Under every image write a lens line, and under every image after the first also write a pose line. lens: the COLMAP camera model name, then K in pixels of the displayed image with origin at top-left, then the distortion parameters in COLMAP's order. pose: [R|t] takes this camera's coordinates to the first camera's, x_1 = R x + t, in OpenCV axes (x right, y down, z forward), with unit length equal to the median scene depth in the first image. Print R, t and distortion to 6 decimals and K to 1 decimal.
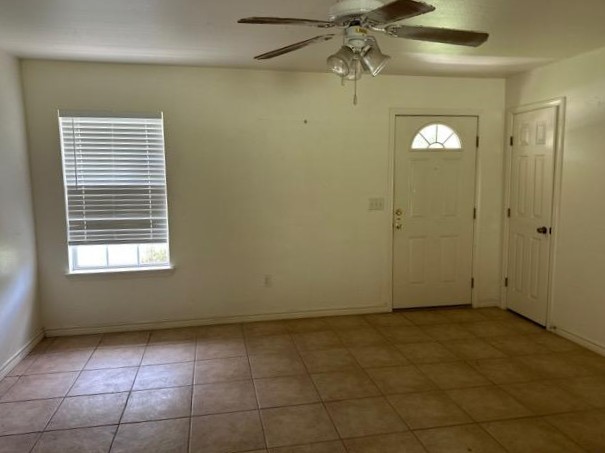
lens RADIAL K [[416.6, 0, 302.5], [0, 416.6, 226.5], [0, 0, 1]] dist [0.002445, -0.000916]
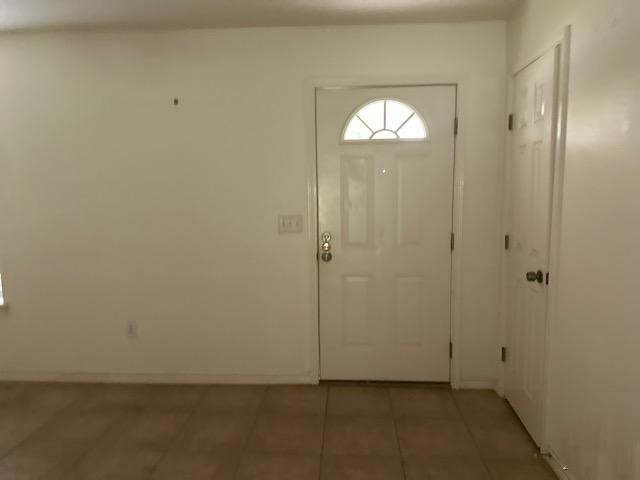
lens RADIAL K [[434.0, 0, 320.6], [0, 434.0, 245.1], [0, 0, 1]] dist [0.026036, -0.000582]
pose [[0.973968, 0.026460, -0.225136, 0.378907], [-0.024612, 0.999636, 0.011011, -0.028899], [0.225345, -0.005184, 0.974265, 0.323627]]
